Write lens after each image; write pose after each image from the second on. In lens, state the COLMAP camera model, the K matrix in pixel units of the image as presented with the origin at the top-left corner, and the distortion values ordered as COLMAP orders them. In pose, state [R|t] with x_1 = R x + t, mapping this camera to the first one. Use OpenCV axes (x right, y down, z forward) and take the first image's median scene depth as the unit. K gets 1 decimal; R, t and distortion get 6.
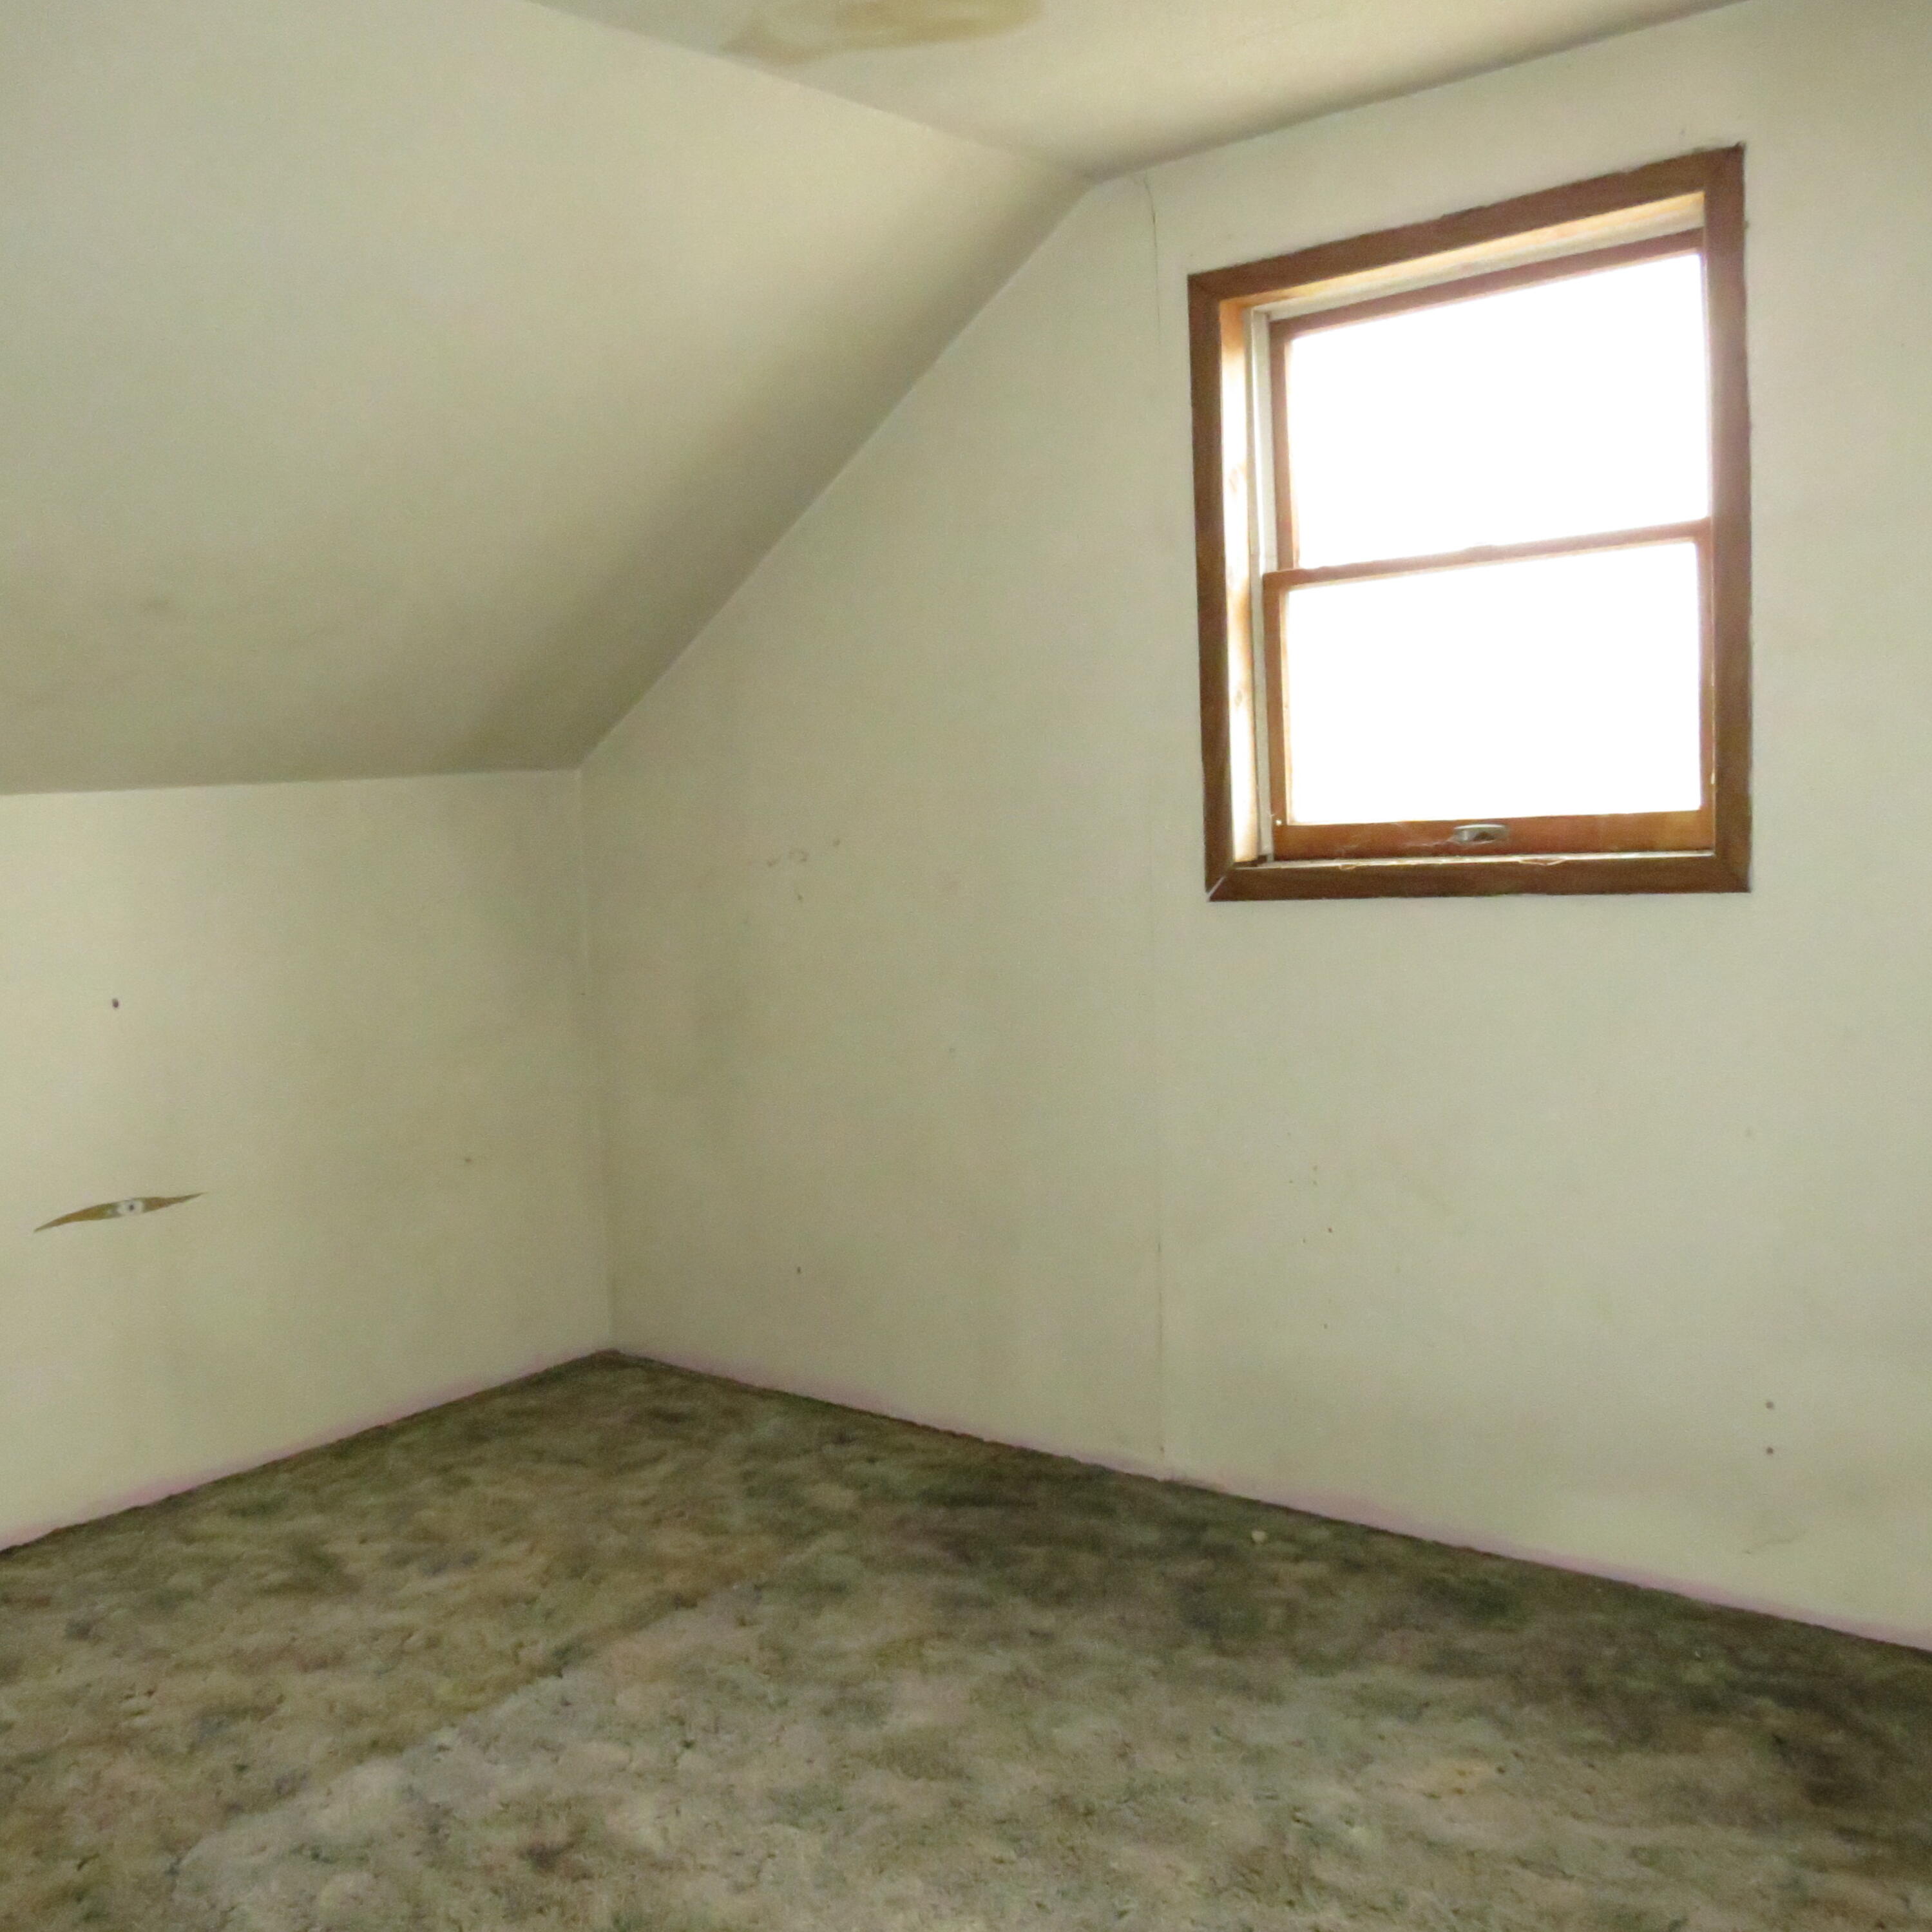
lens RADIAL K [[1942.5, 0, 965.1], [0, 1942.5, 968.5], [0, 0, 1]] dist [-0.011619, 0.000000]
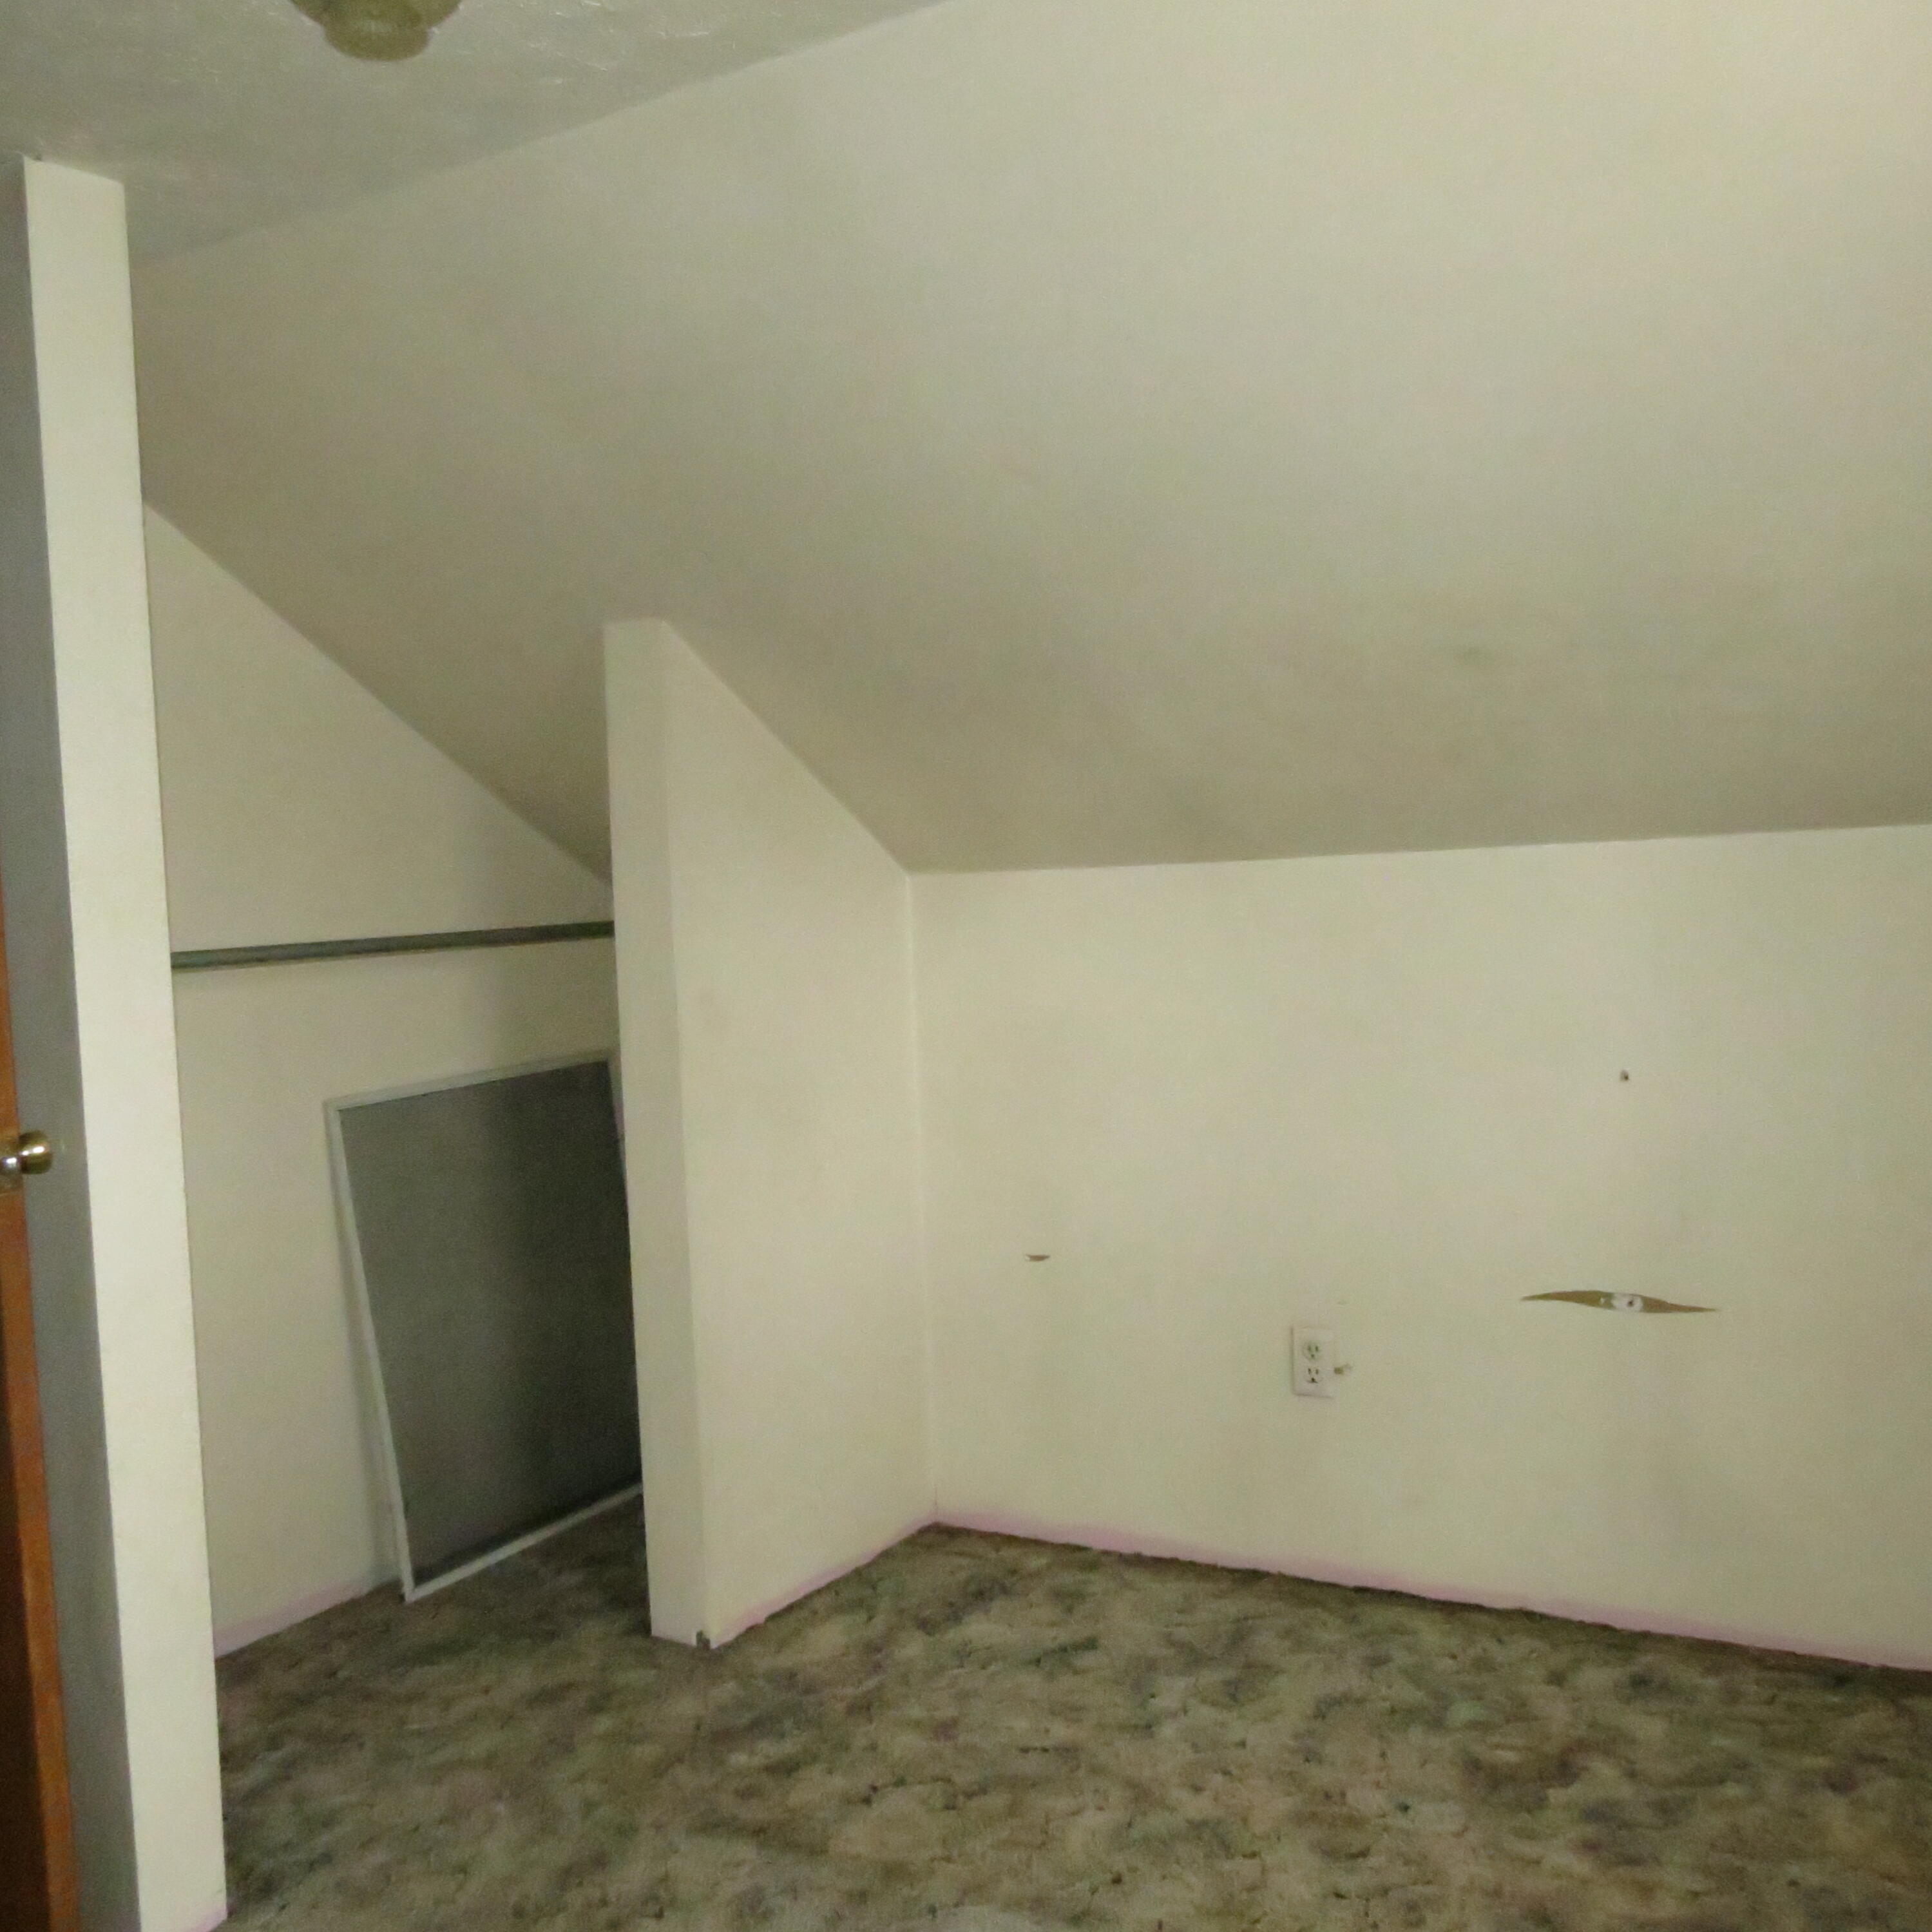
lens RADIAL K [[1942.5, 0, 965.0], [0, 1942.5, 961.9], [0, 0, 1]] dist [-0.011619, 0.000000]
pose [[0.135820, 0.092664, -0.986391, 0.438450], [-0.039322, 0.995336, 0.088090, -0.110874], [0.989953, 0.026823, 0.138830, 0.615933]]
